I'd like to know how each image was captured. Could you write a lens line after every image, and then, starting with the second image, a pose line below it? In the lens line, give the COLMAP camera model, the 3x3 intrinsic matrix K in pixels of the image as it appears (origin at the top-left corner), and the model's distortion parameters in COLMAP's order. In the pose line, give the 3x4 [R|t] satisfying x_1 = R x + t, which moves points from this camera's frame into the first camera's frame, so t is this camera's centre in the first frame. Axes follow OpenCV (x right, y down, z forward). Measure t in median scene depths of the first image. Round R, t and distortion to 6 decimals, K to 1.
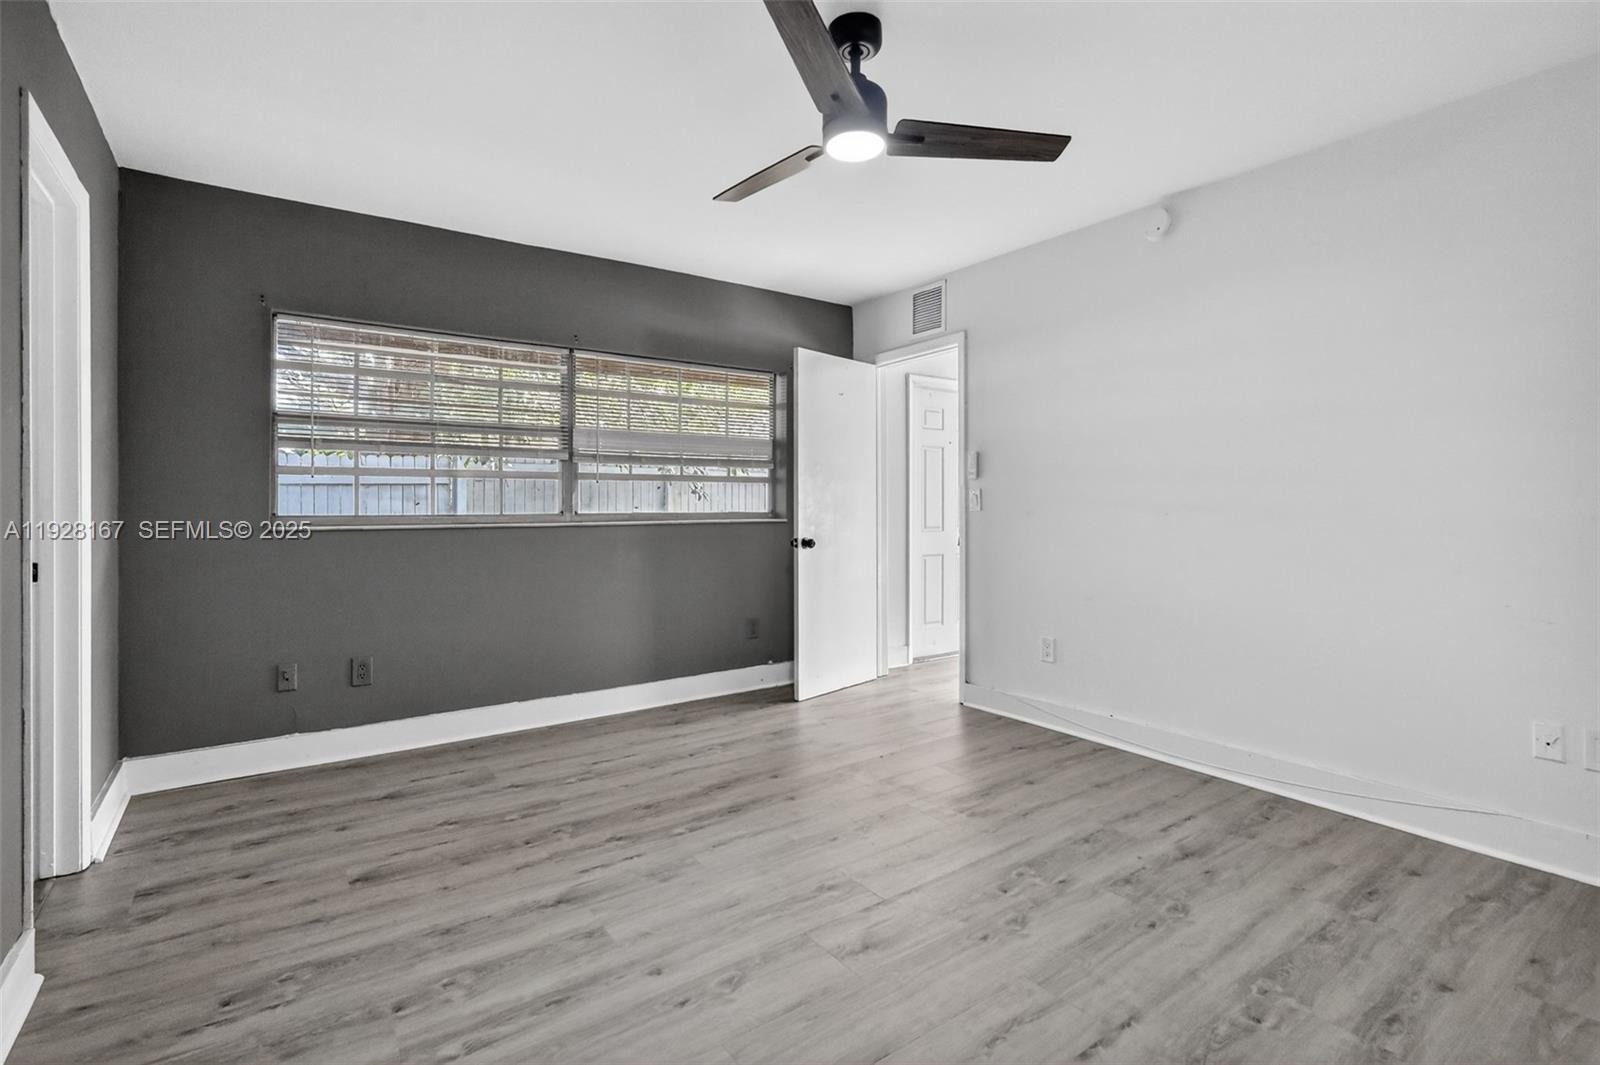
lens RADIAL K [[739.9, 0, 799.9], [0, 739.9, 521.7], [0, 0, 1]] dist [-0.000941, 0.000415]
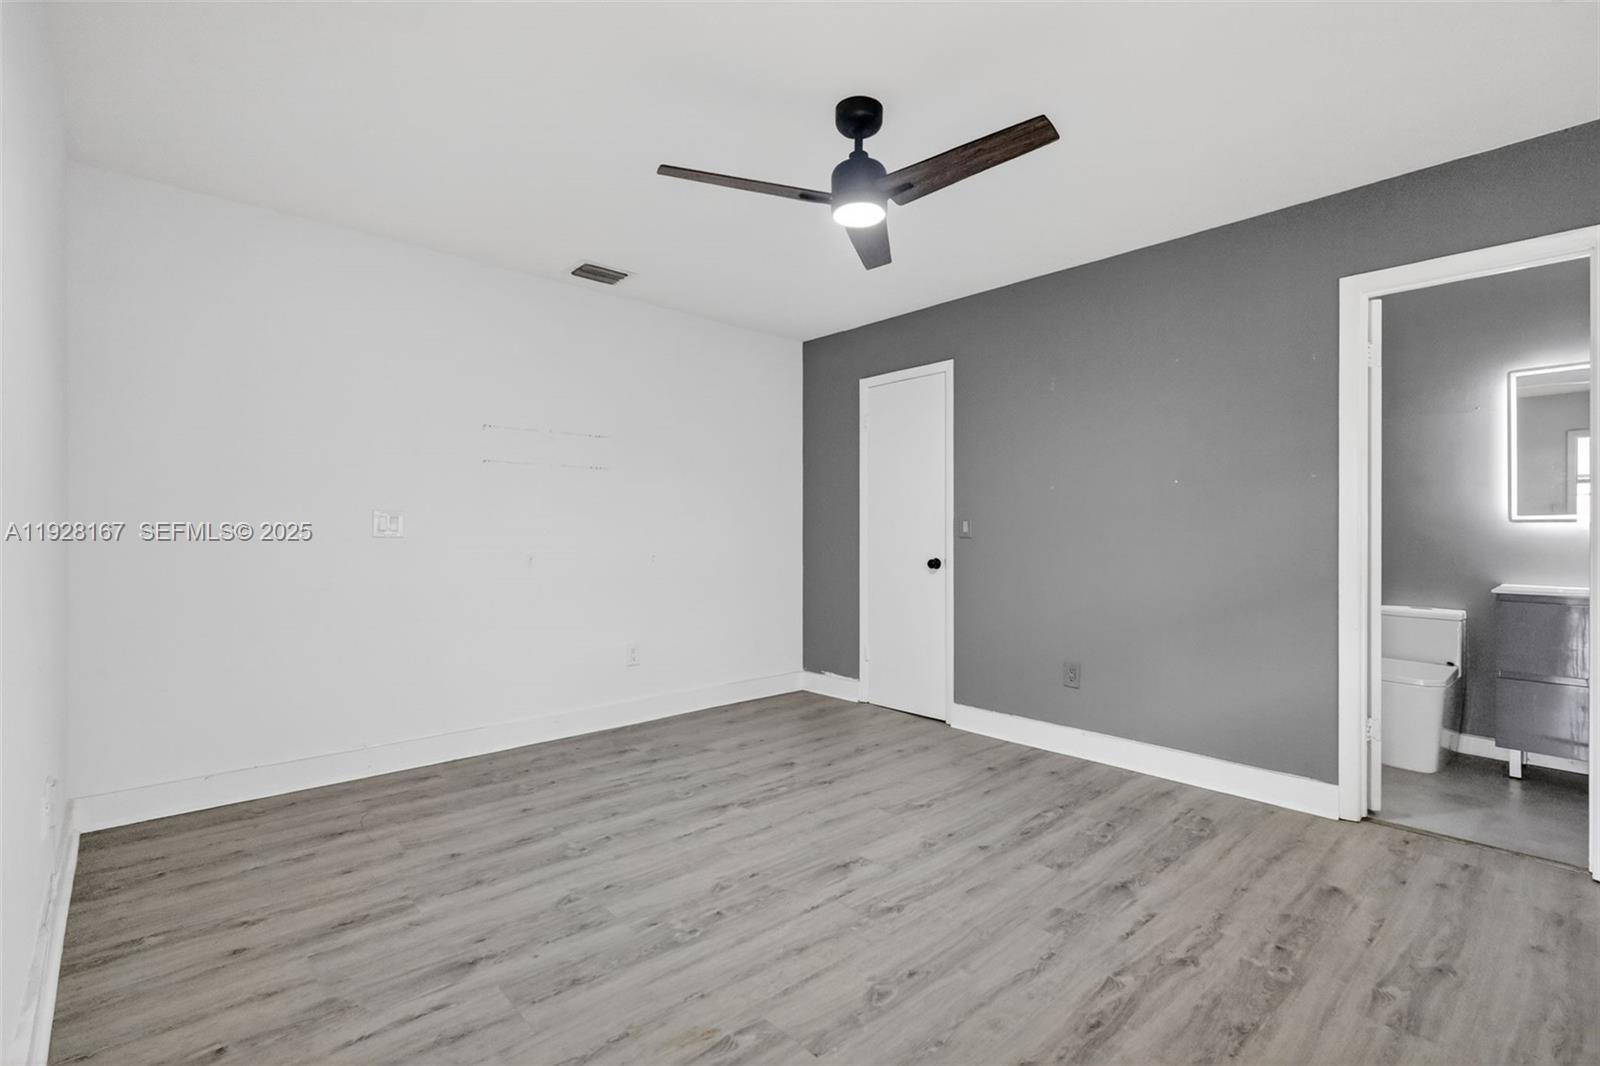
lens RADIAL K [[739.9, 0, 794.9], [0, 739.9, 528.1], [0, 0, 1]] dist [-0.000941, 0.000415]
pose [[-0.992721, -0.002765, -0.120401, 0.294965], [-0.004817, 0.999848, 0.016756, -0.040683], [0.120336, 0.017214, -0.992584, 1.992390]]
